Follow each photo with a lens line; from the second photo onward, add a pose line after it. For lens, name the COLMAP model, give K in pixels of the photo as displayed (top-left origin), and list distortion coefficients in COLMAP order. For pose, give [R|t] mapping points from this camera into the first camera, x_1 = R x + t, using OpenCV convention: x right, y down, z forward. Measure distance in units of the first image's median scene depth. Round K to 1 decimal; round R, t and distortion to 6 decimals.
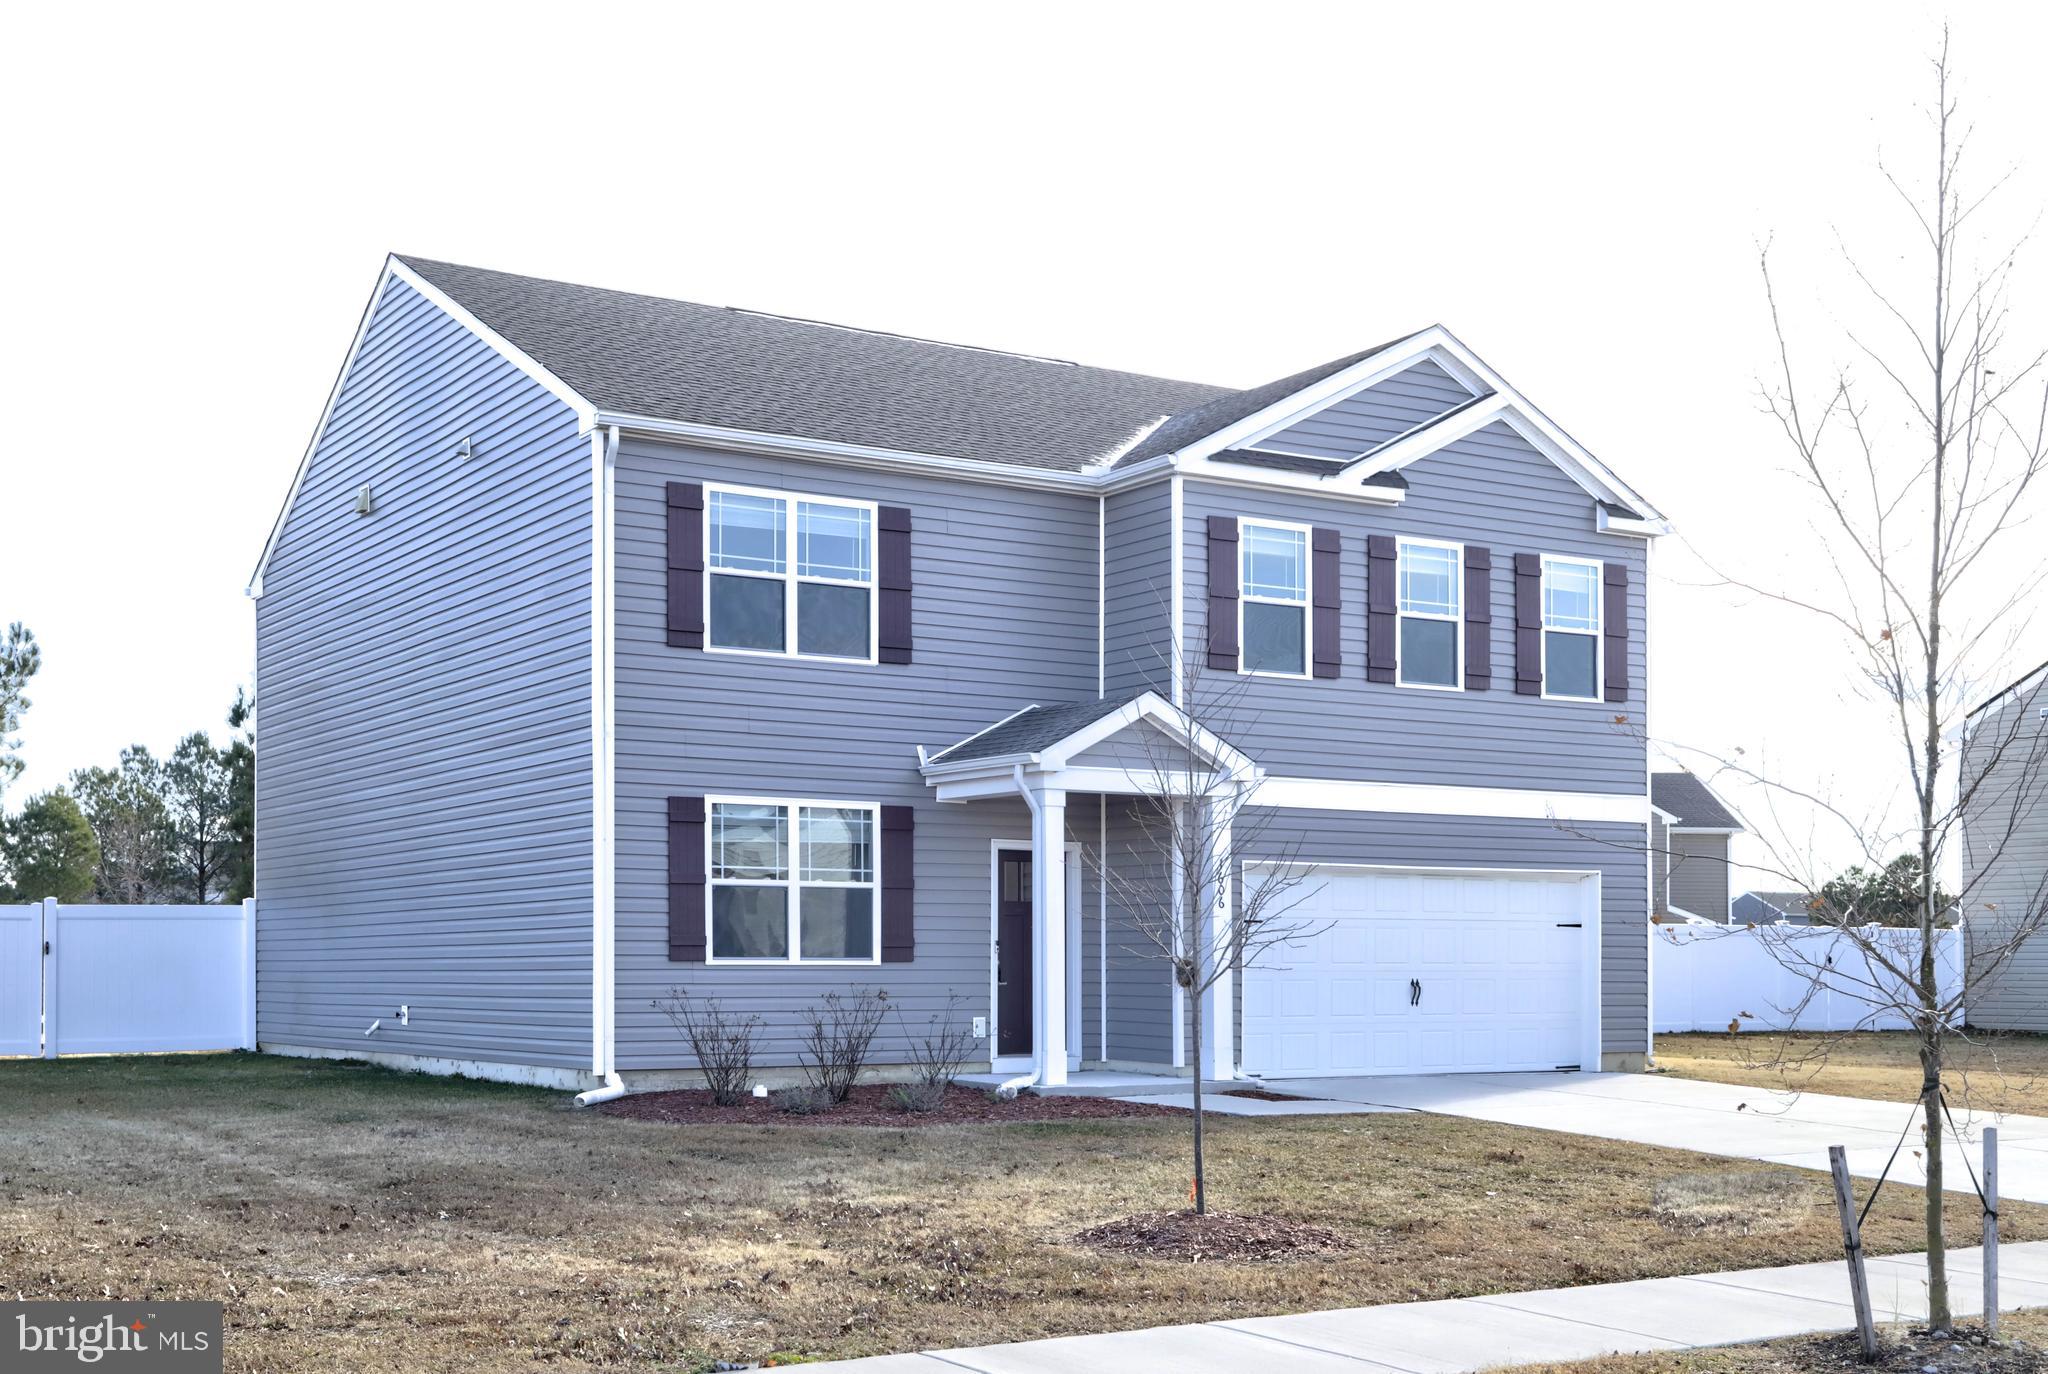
lens RADIAL K [[2344.2, 0, 1024.0], [0, 2344.2, 687.0], [0, 0, 1]] dist [-0.011059, 0.000442]
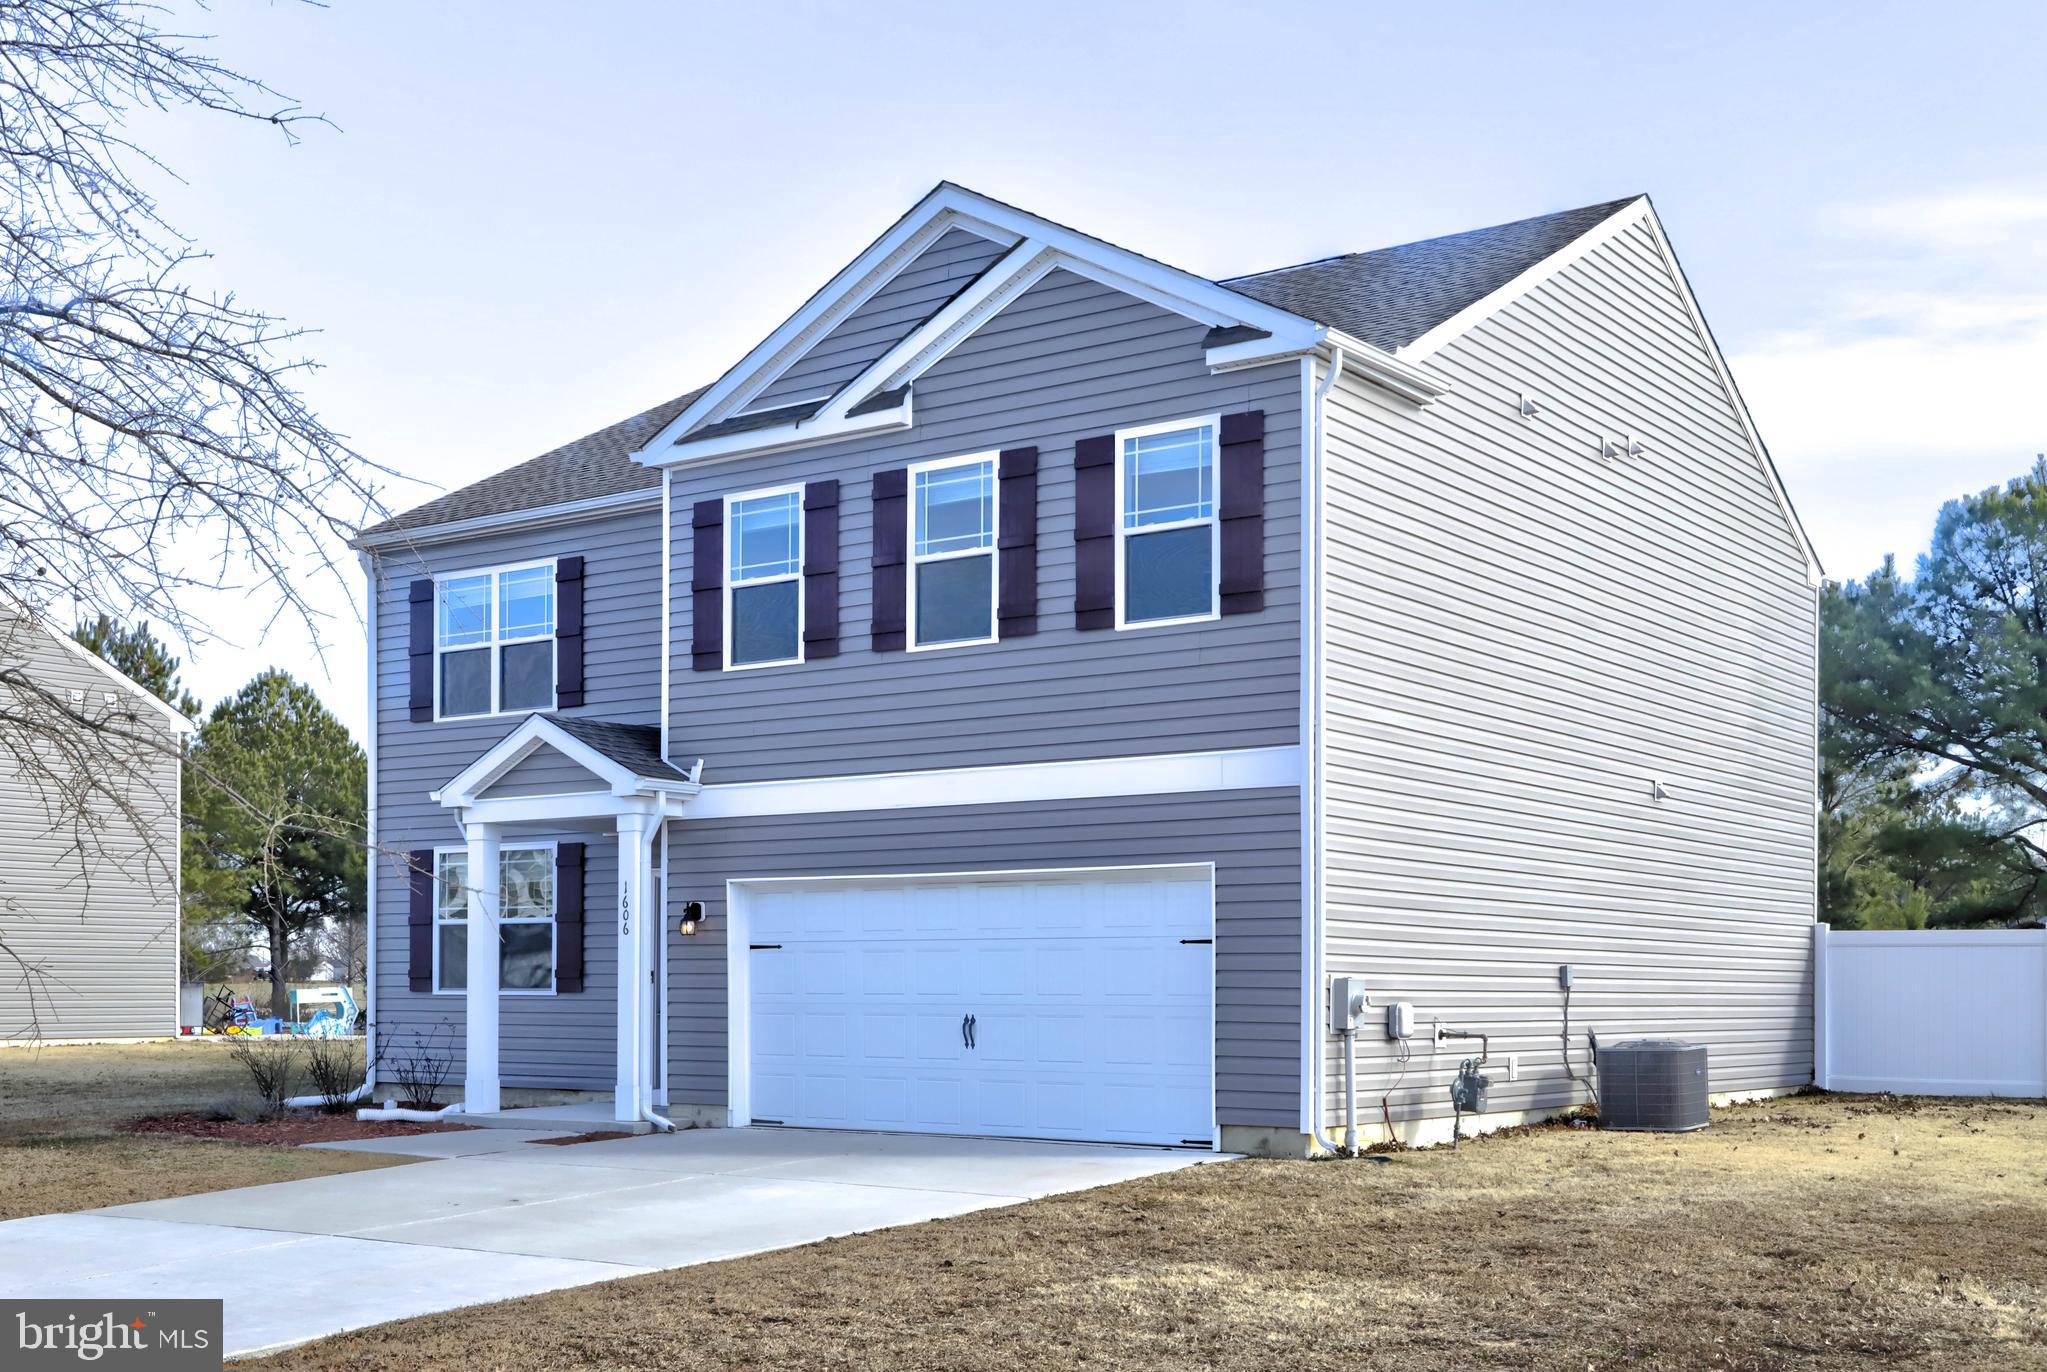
lens RADIAL K [[2444.8, 0, 1024.1], [0, 2444.8, 726.3], [0, 0, 1]] dist [-0.007072, -0.004873]
pose [[0.369606, -0.099850, -0.923808, 0.992136], [0.109034, 0.992001, -0.063597, 0.086888], [0.922769, -0.077221, 0.377537, 0.750713]]
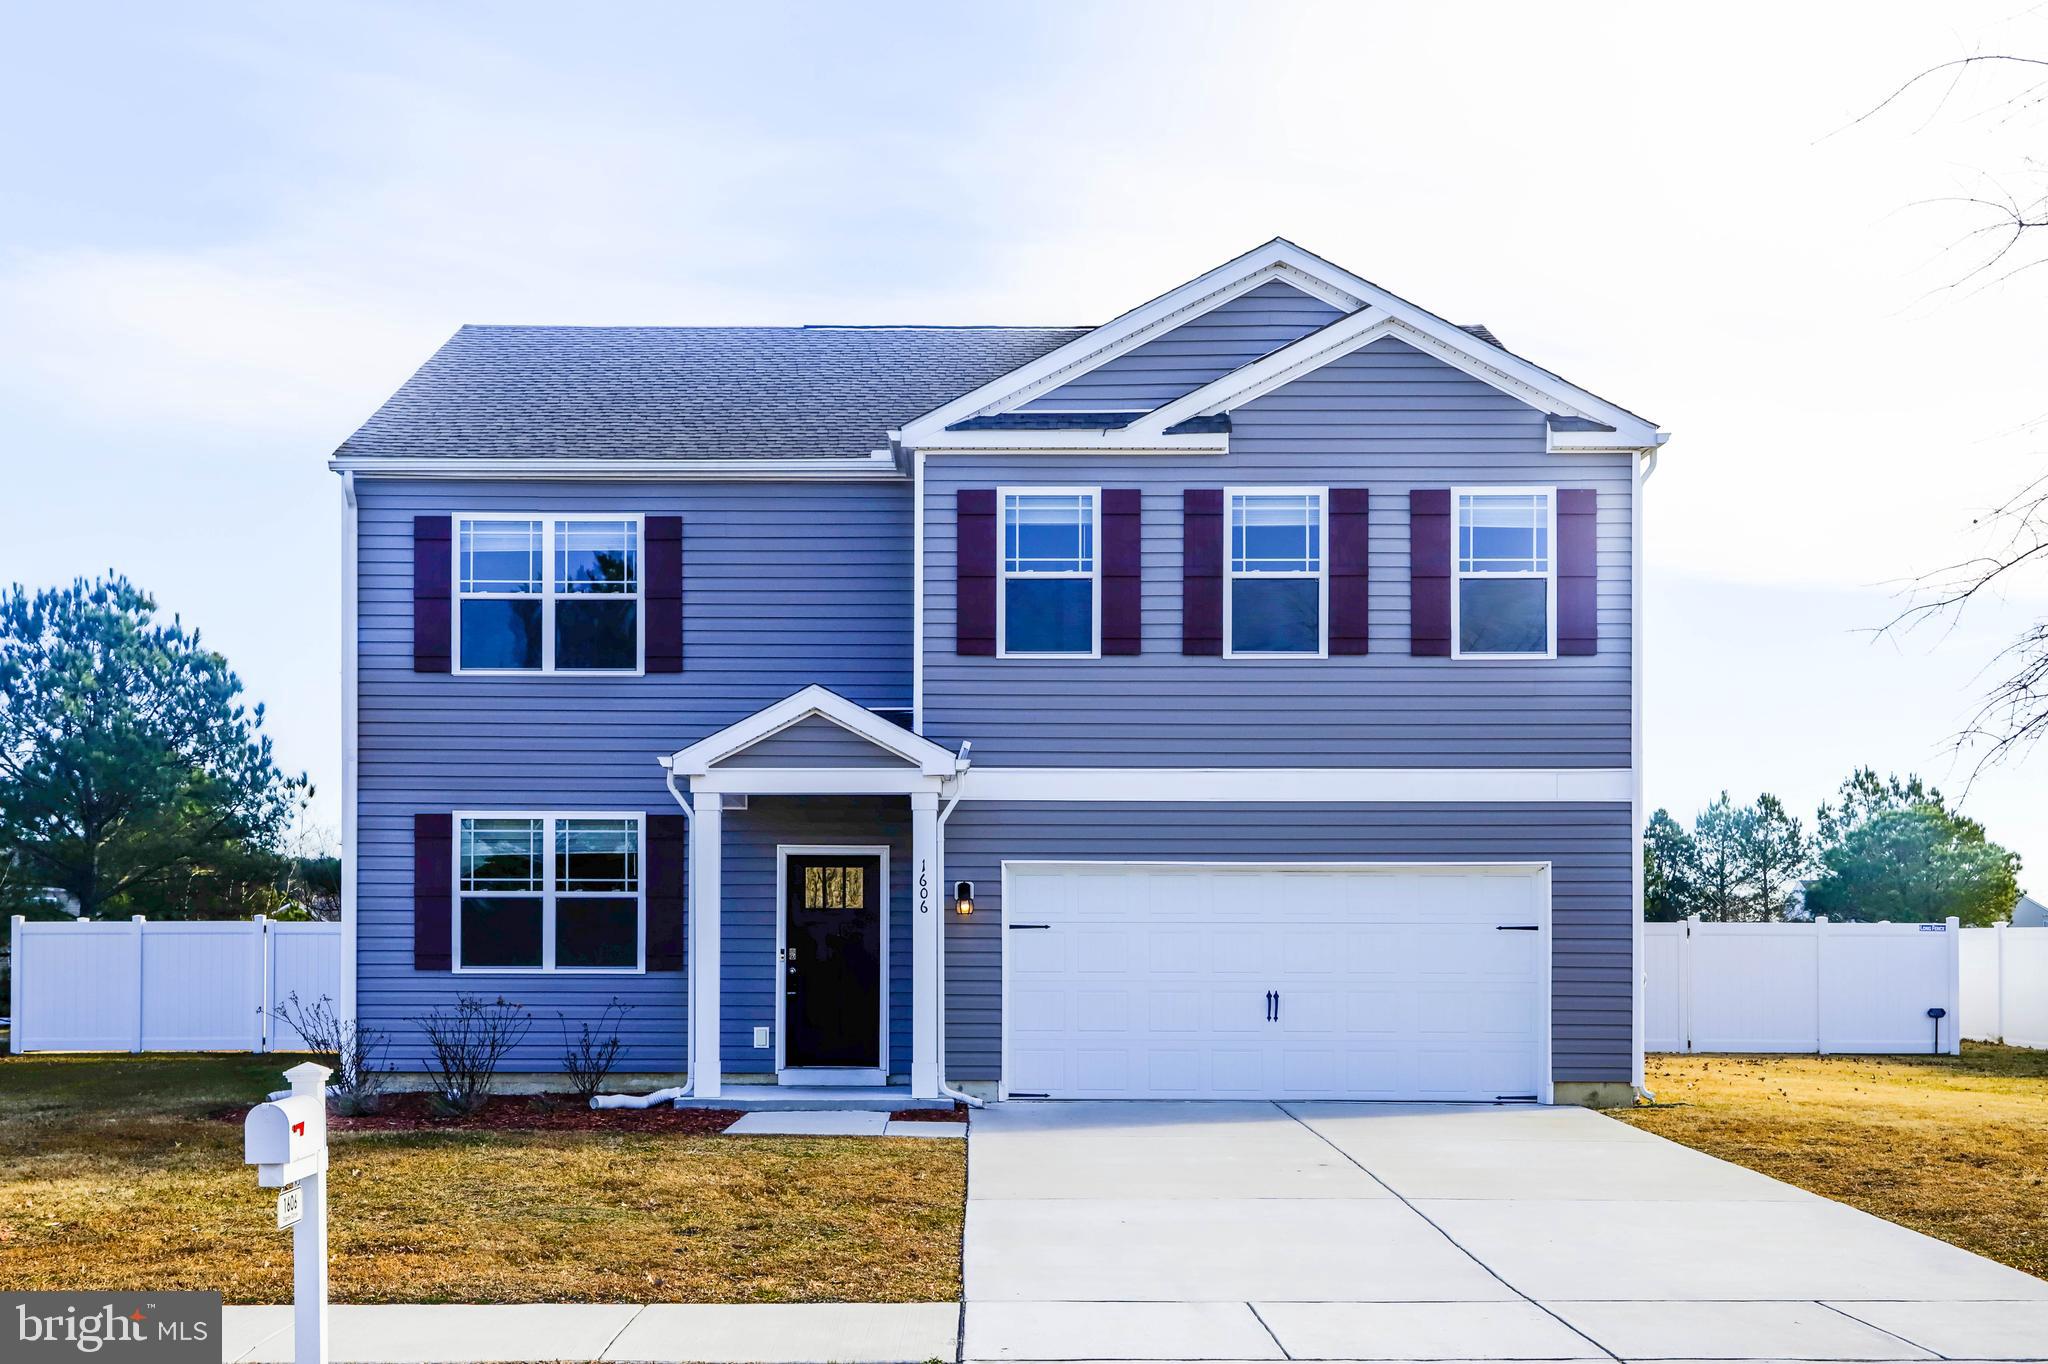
lens RADIAL K [[2405.9, 0, 1024.0], [0, 2405.9, 682.0], [0, 0, 1]] dist [-0.001661, -0.000849]
pose [[0.849810, -0.062035, -0.523425, 0.593526], [0.060724, 0.997960, -0.019686, 0.022947], [0.523579, -0.015055, 0.851844, 0.199683]]
